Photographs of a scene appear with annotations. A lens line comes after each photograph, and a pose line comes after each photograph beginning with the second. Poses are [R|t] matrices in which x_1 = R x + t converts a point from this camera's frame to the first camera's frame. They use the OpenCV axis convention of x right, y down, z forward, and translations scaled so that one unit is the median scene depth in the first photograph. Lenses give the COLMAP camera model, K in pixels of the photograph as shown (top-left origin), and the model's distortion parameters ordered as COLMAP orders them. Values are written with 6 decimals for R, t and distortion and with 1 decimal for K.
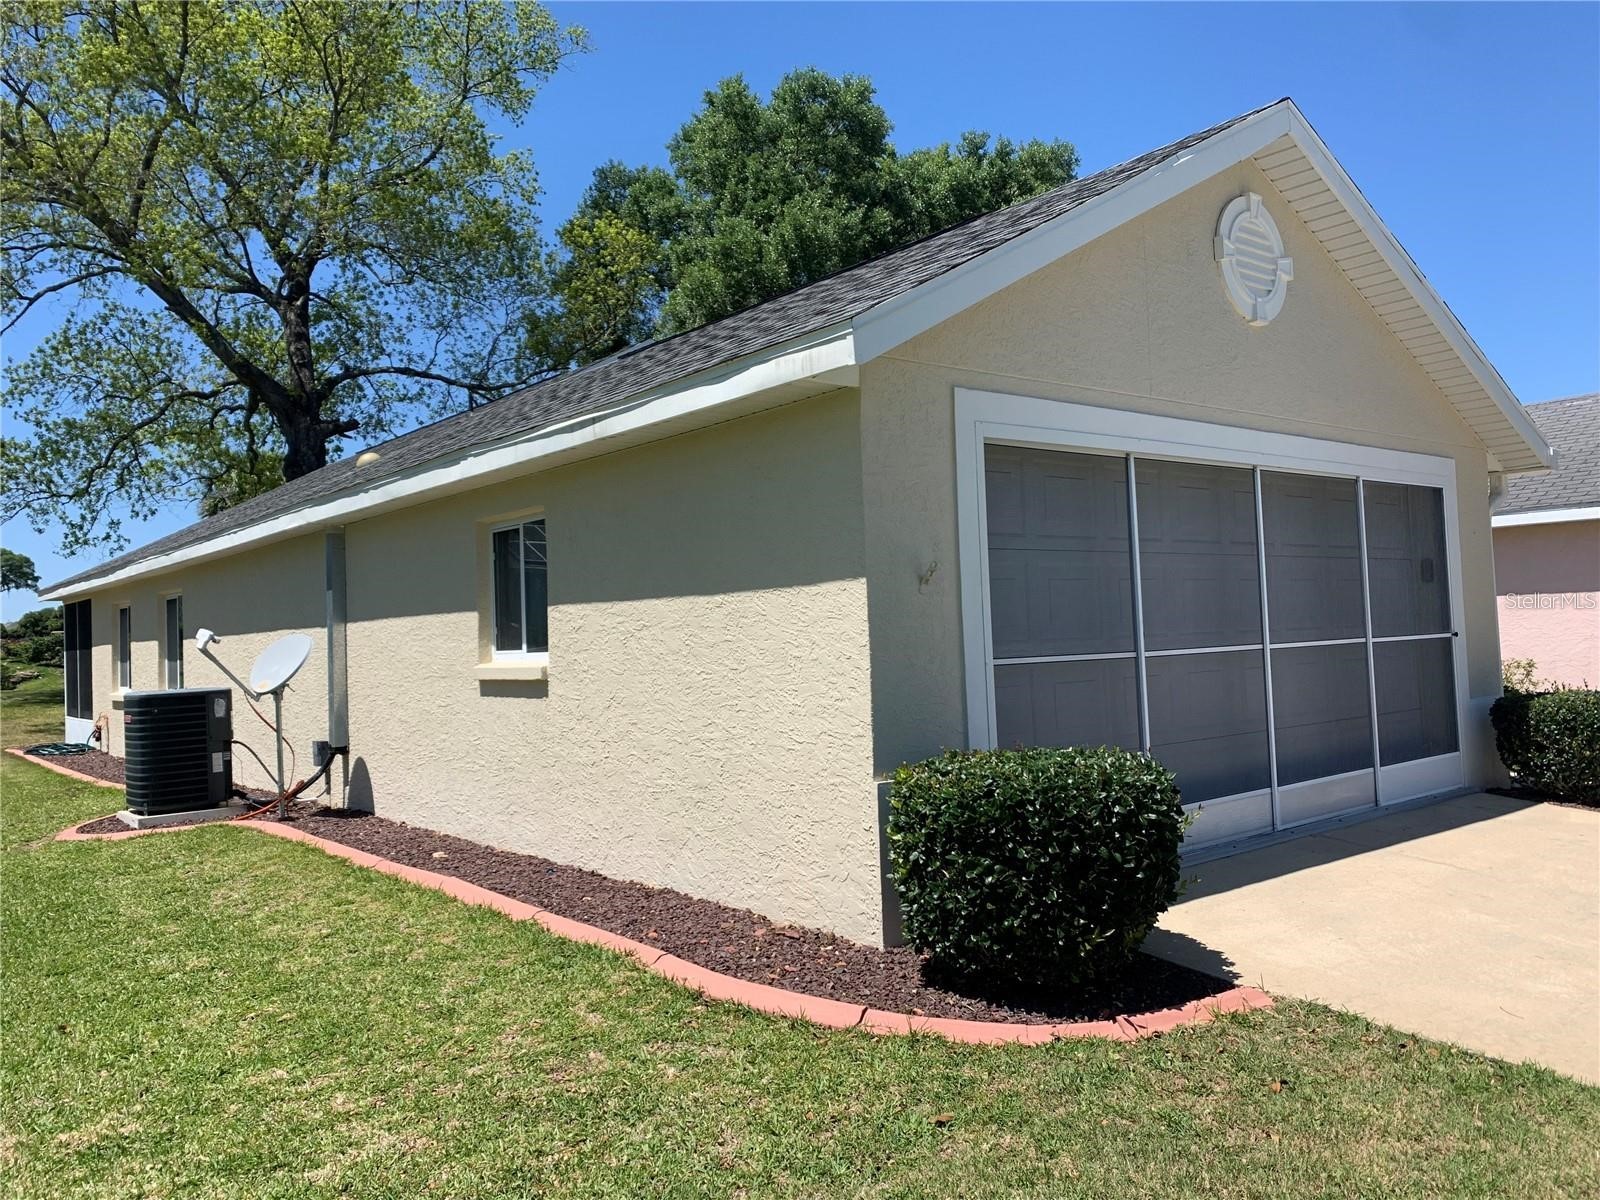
lens RADIAL K [[1225.9, 0, 800.0], [0, 1225.9, 600.0], [0, 0, 1]] dist [0.134093, -0.204701]
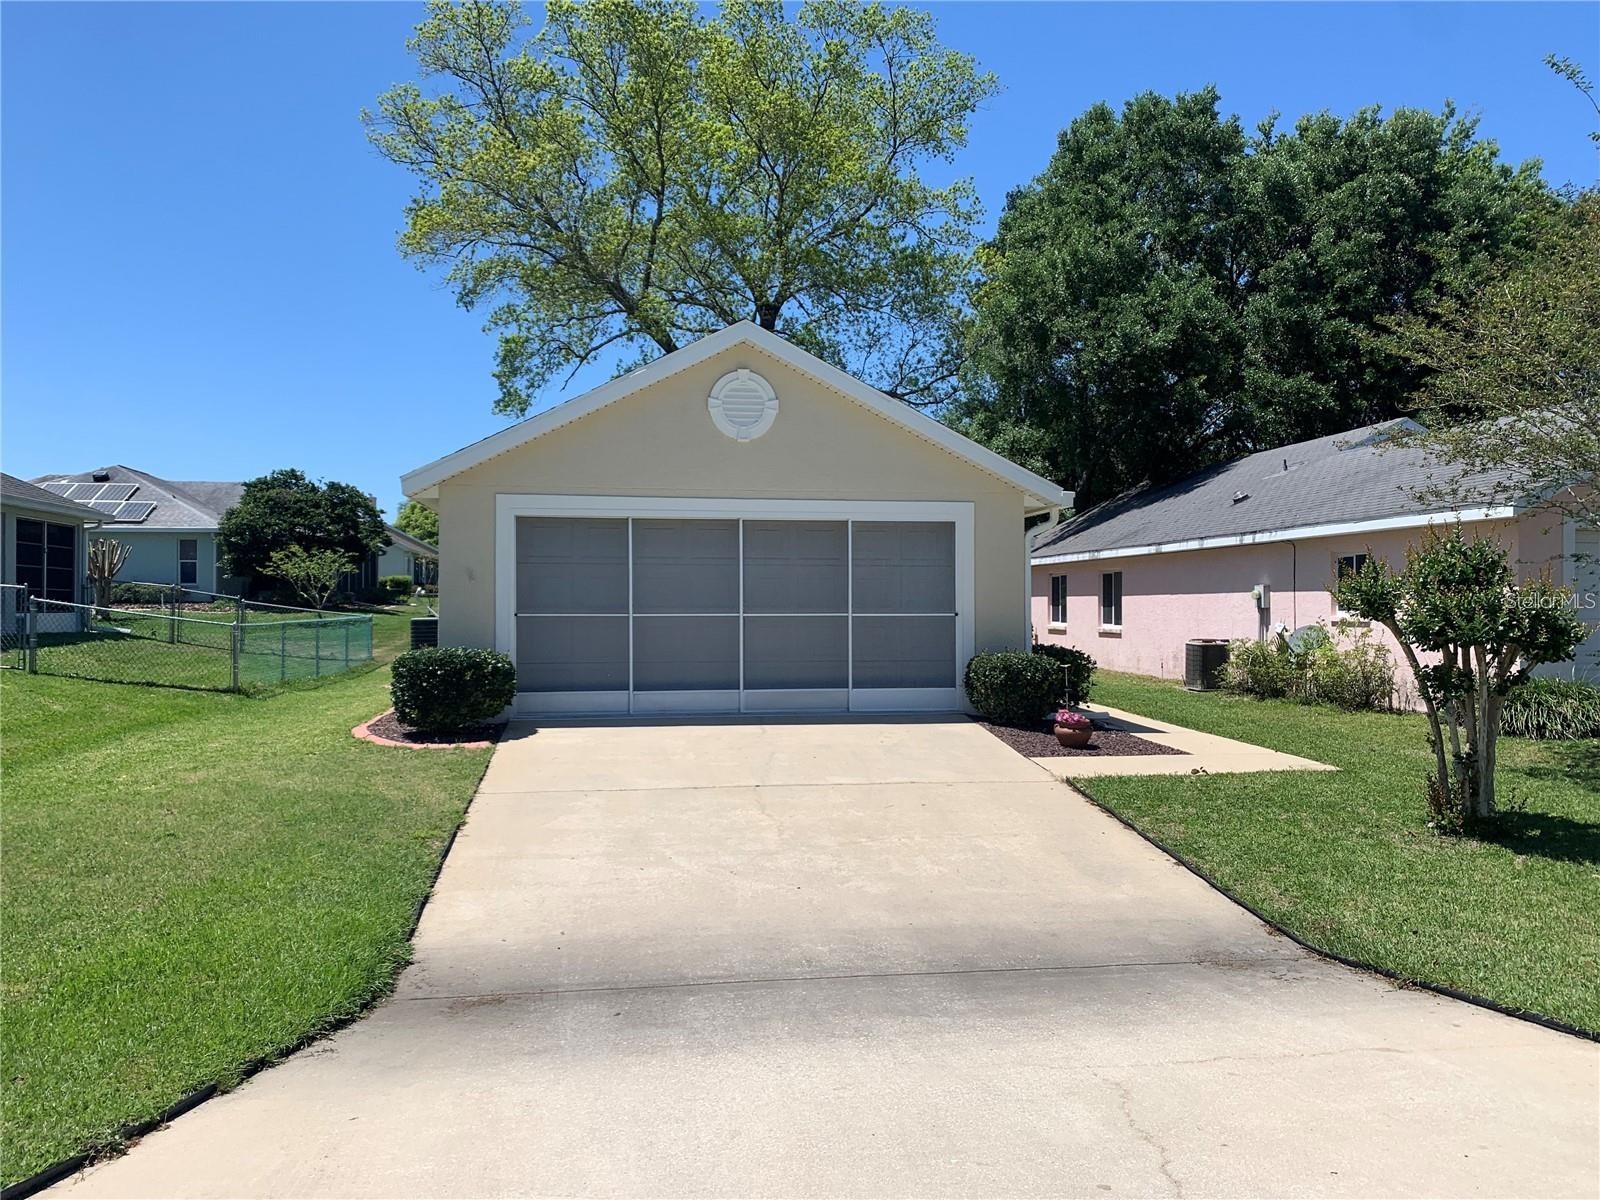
lens RADIAL K [[1255.1, 0, 797.6], [0, 1255.1, 634.2], [0, 0, 1]] dist [0.082260, -0.228133]
pose [[0.870464, 0.039449, -0.490649, 1.235473], [-0.014412, 0.998399, 0.054706, -0.034215], [0.492021, -0.040548, 0.869638, -0.536469]]
